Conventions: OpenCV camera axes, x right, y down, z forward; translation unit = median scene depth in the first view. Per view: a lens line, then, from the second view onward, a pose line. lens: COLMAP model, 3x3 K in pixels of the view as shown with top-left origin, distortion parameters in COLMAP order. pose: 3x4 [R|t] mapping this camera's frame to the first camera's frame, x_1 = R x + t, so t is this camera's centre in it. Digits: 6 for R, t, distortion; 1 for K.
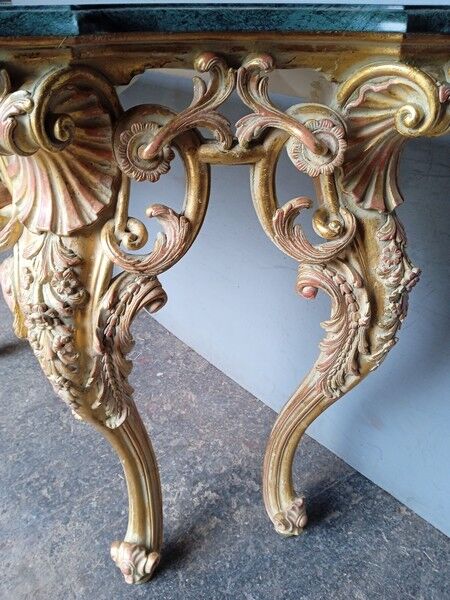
lens RADIAL K [[502.6, 0, 226.3], [0, 502.6, 298.3], [0, 0, 1]] dist [0.114012, -0.198472]
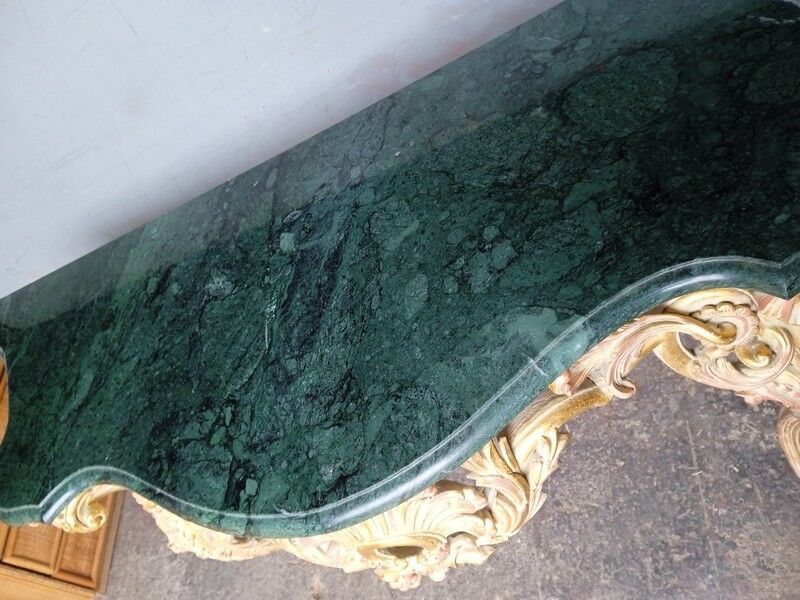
lens RADIAL K [[679.5, 0, 400.0], [0, 679.5, 300.0], [0, 0, 1]] dist [0.116585, -0.202186]
pose [[0.542238, -0.815009, 0.204301, -0.901991], [0.781760, 0.578482, 0.232831, -0.913811], [-0.307944, 0.033465, 0.950816, 0.062344]]
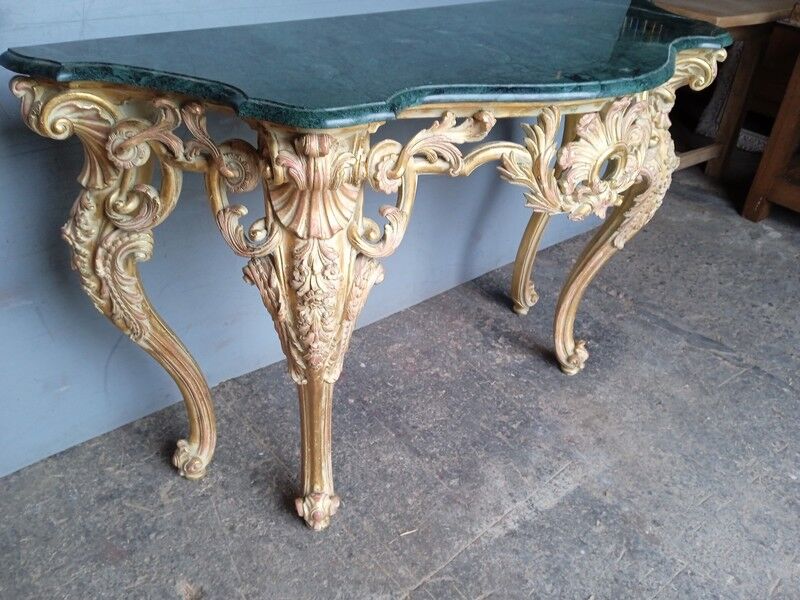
lens RADIAL K [[668.5, 0, 402.6], [0, 668.5, 297.2], [0, 0, 1]] dist [0.141510, -0.229010]
pose [[0.010023, -0.548374, 0.836173, -2.701885], [0.455174, 0.747060, 0.484476, -1.271618], [-0.890346, 0.375749, 0.257093, 1.327520]]
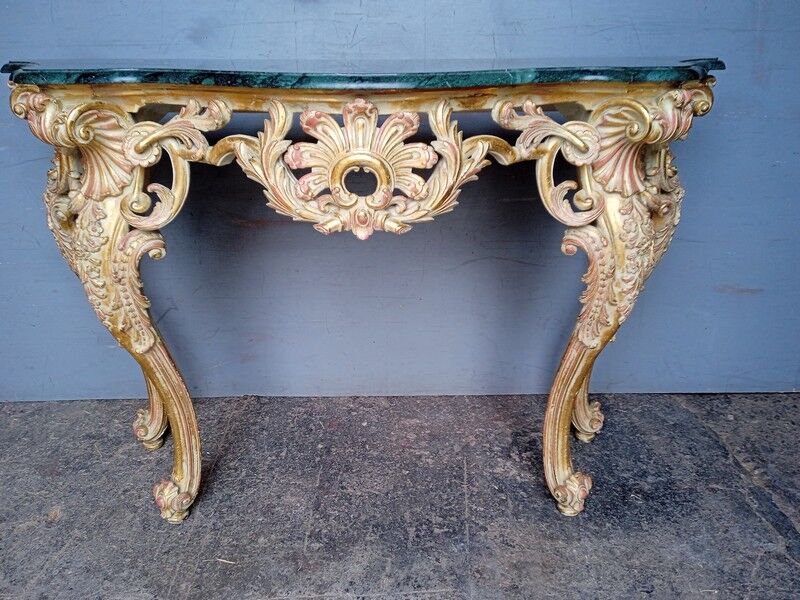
lens RADIAL K [[664.9, 0, 402.8], [0, 664.9, 299.3], [0, 0, 1]] dist [0.136832, -0.207865]
pose [[0.634691, -0.286993, 0.717497, -2.178555], [0.396722, 0.917796, 0.016175, -0.129454], [-0.663158, 0.274381, 0.696374, 0.061240]]
